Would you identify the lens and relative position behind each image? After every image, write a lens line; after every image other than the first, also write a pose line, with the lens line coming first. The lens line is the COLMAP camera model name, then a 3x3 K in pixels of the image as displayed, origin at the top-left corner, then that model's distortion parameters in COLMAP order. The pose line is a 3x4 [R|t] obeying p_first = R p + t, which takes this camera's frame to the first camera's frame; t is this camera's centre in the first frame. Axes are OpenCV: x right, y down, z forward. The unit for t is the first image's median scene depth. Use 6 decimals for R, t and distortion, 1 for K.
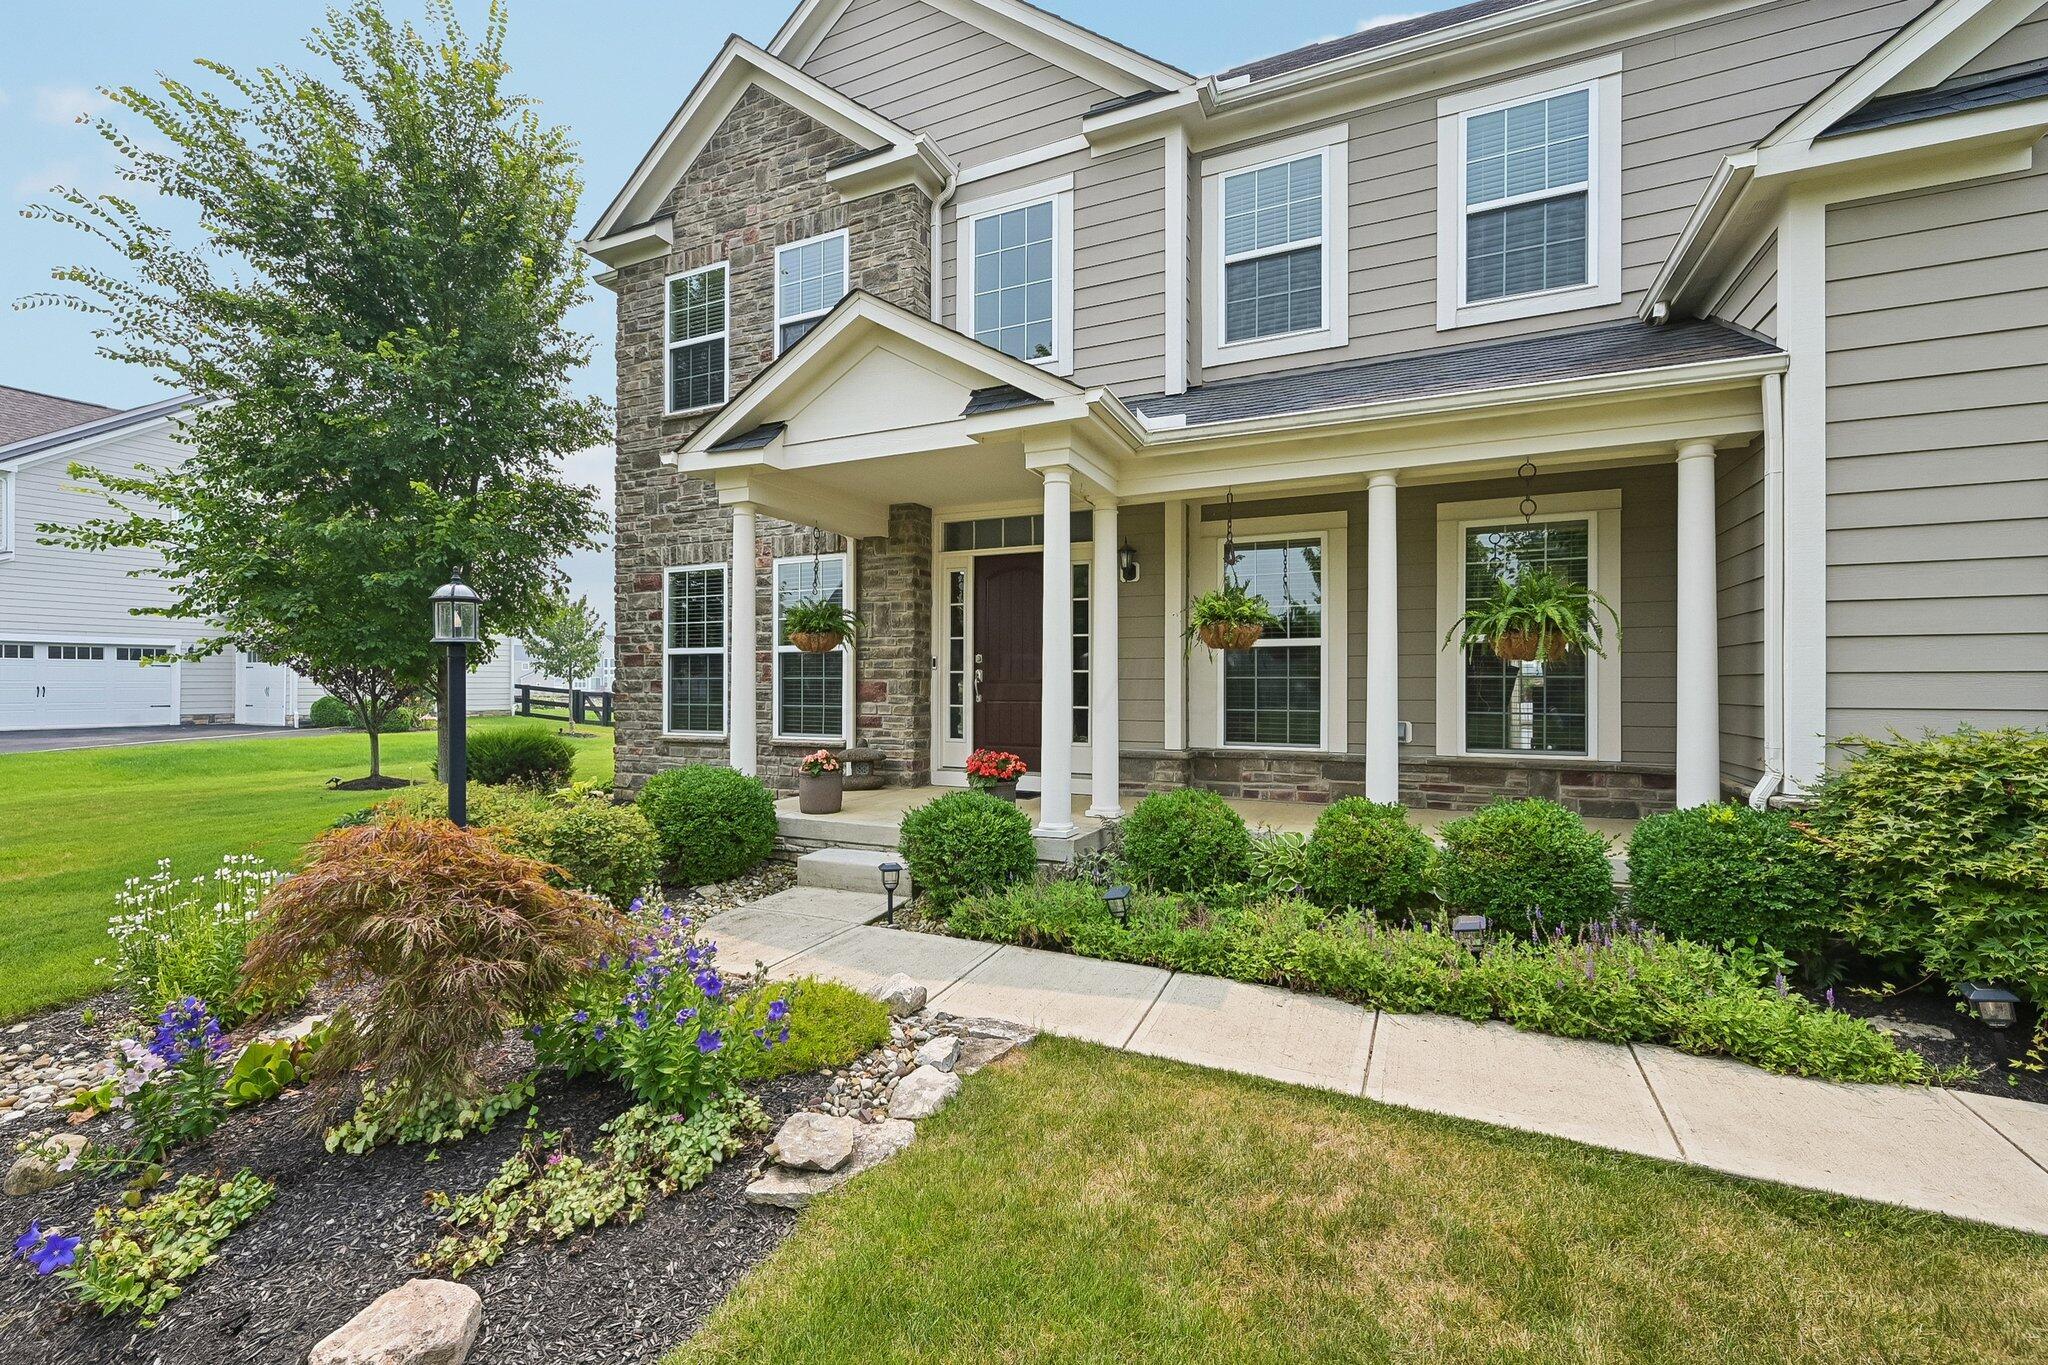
lens RADIAL K [[860.9, 0, 1017.3], [0, 860.9, 683.0], [0, 0, 1]] dist [0.001966, -0.000523]
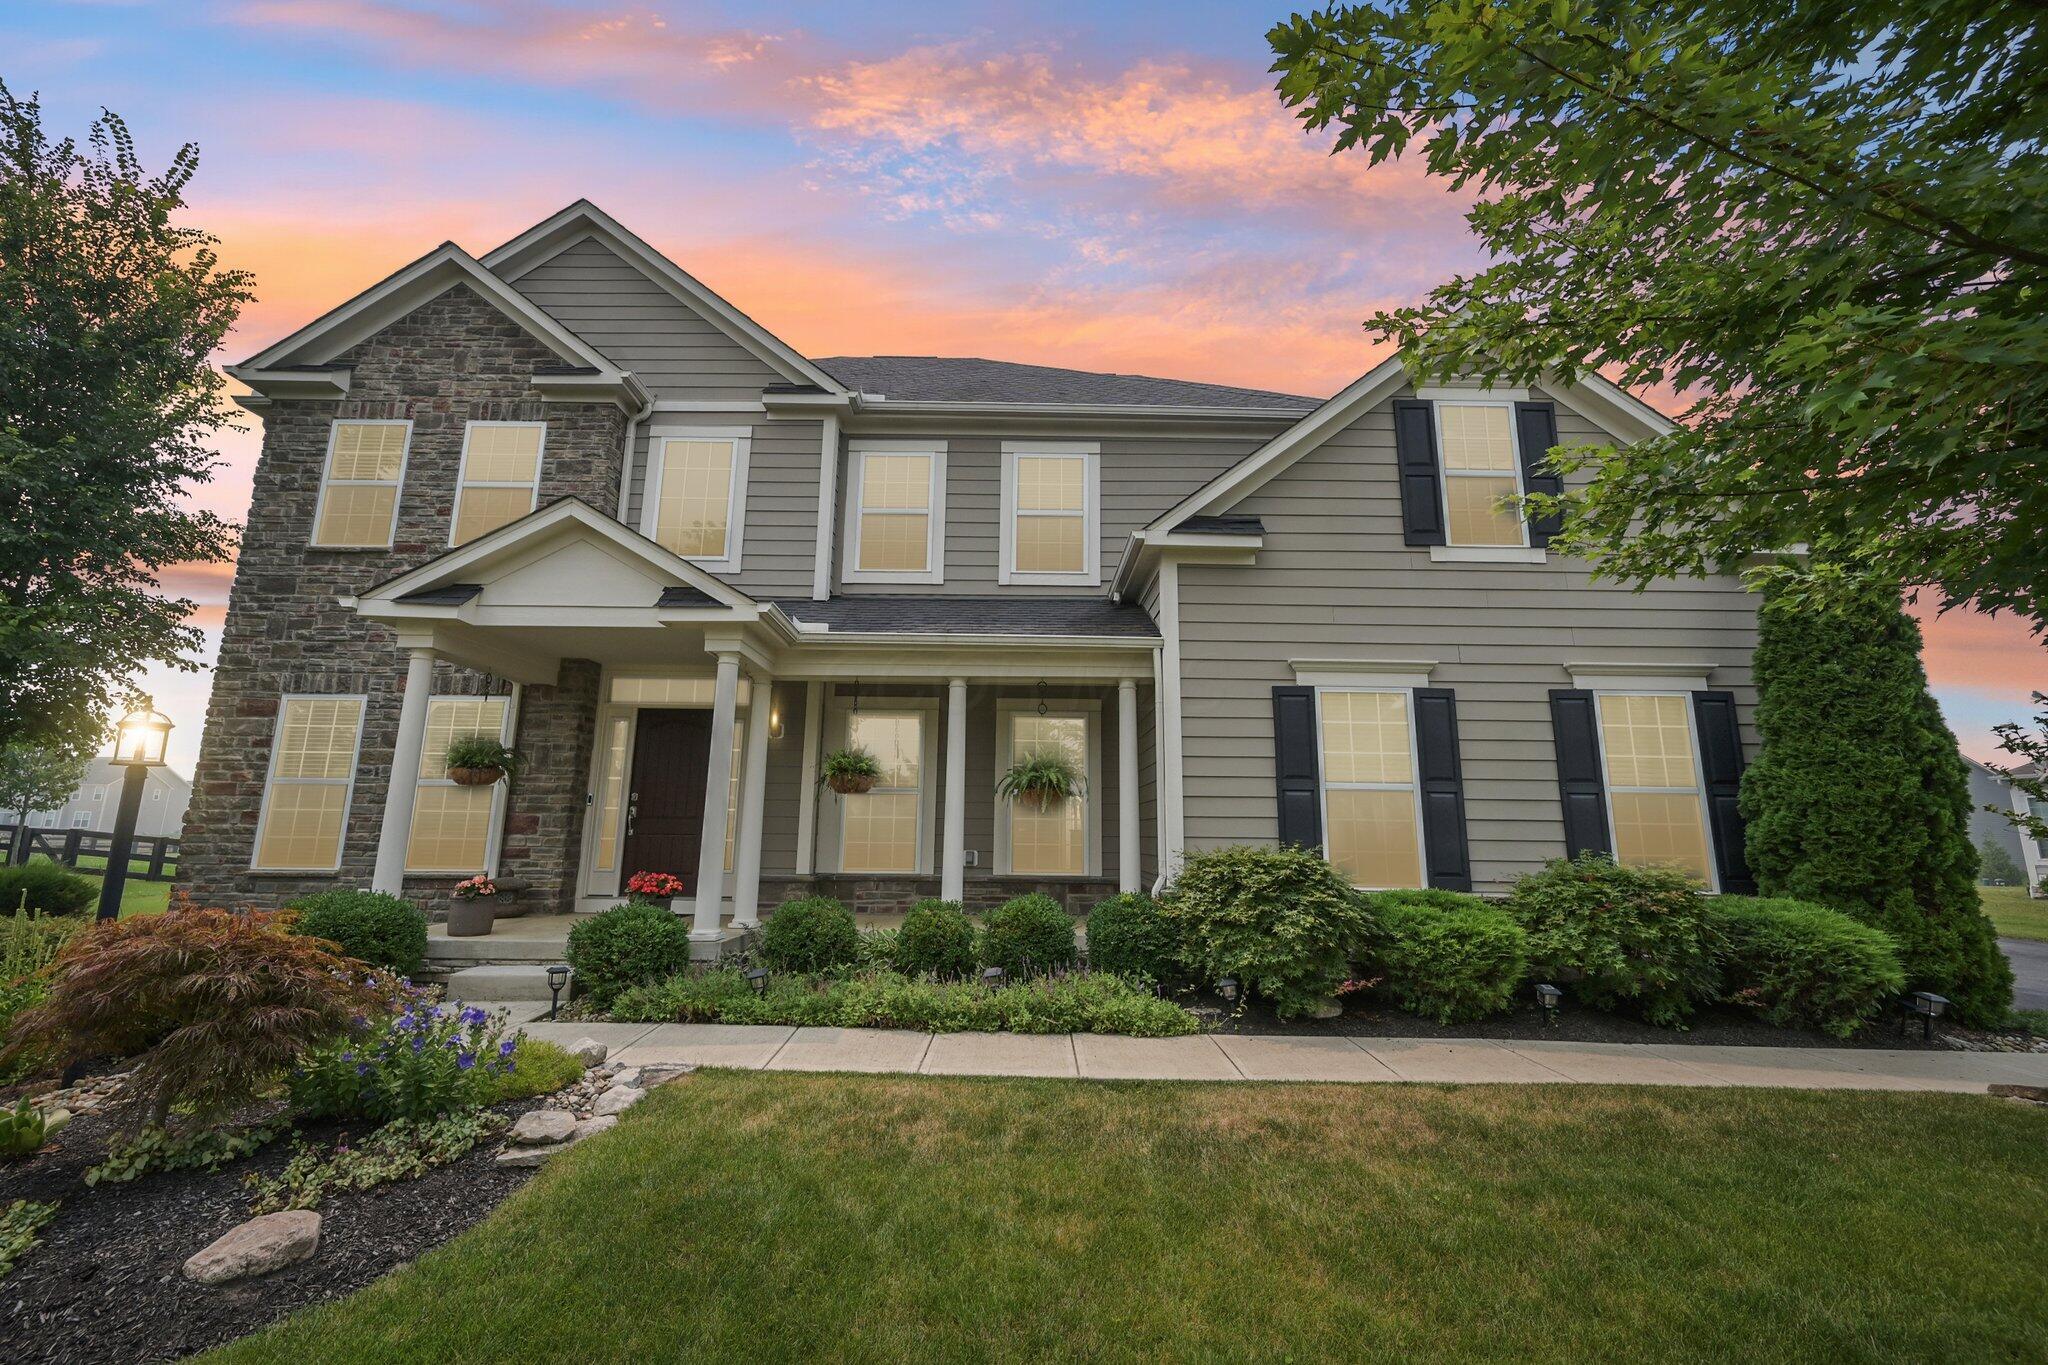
lens RADIAL K [[820.8, 0, 1017.6], [0, 820.8, 678.3], [0, 0, 1]] dist [0.002694, 0.000209]
pose [[0.906026, 0.088551, 0.413854, -0.060429], [-0.011483, 0.982650, -0.185115, 0.016196], [-0.423066, 0.162967, 0.891323, -0.263683]]
